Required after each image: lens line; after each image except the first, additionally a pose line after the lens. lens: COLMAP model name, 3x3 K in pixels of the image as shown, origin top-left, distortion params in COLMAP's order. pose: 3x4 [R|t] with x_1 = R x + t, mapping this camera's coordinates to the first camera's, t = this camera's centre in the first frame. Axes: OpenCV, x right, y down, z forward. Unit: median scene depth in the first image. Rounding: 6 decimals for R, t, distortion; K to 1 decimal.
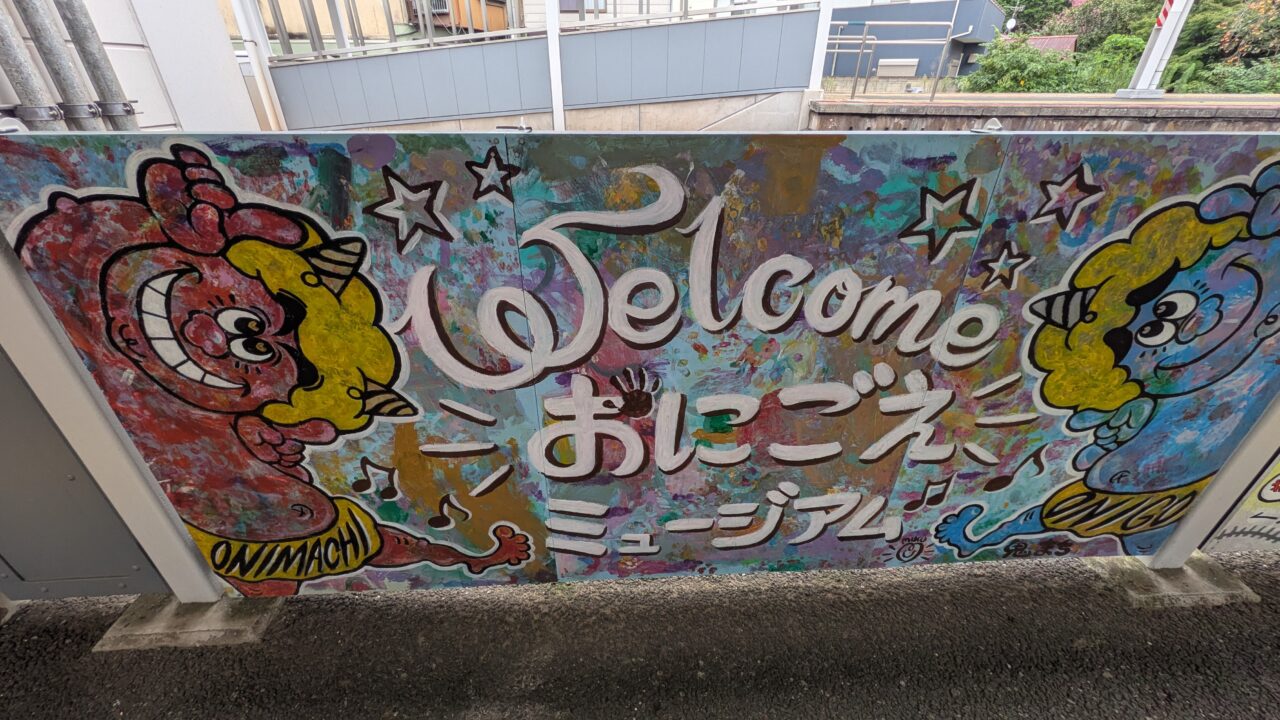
lens RADIAL K [[501.1, 0, 638.5], [0, 501.1, 358.9], [0, 0, 1]] dist [-0.000631, -0.000168]
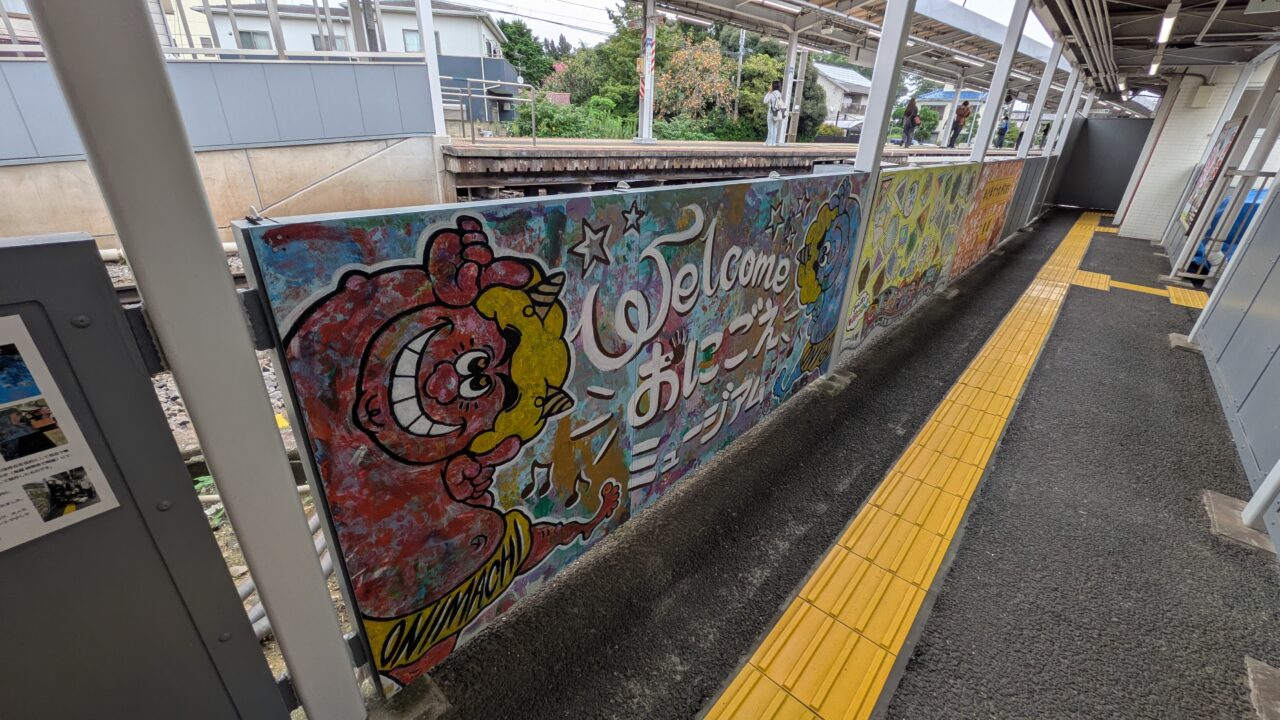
lens RADIAL K [[501.1, 0, 645.4], [0, 501.1, 361.8], [0, 0, 1]] dist [-0.000631, -0.000168]
pose [[0.702948, -0.279421, 0.654055, -1.192225], [0.317061, 0.946277, 0.063500, -0.021166], [-0.636660, 0.162738, 0.753777, -0.118865]]
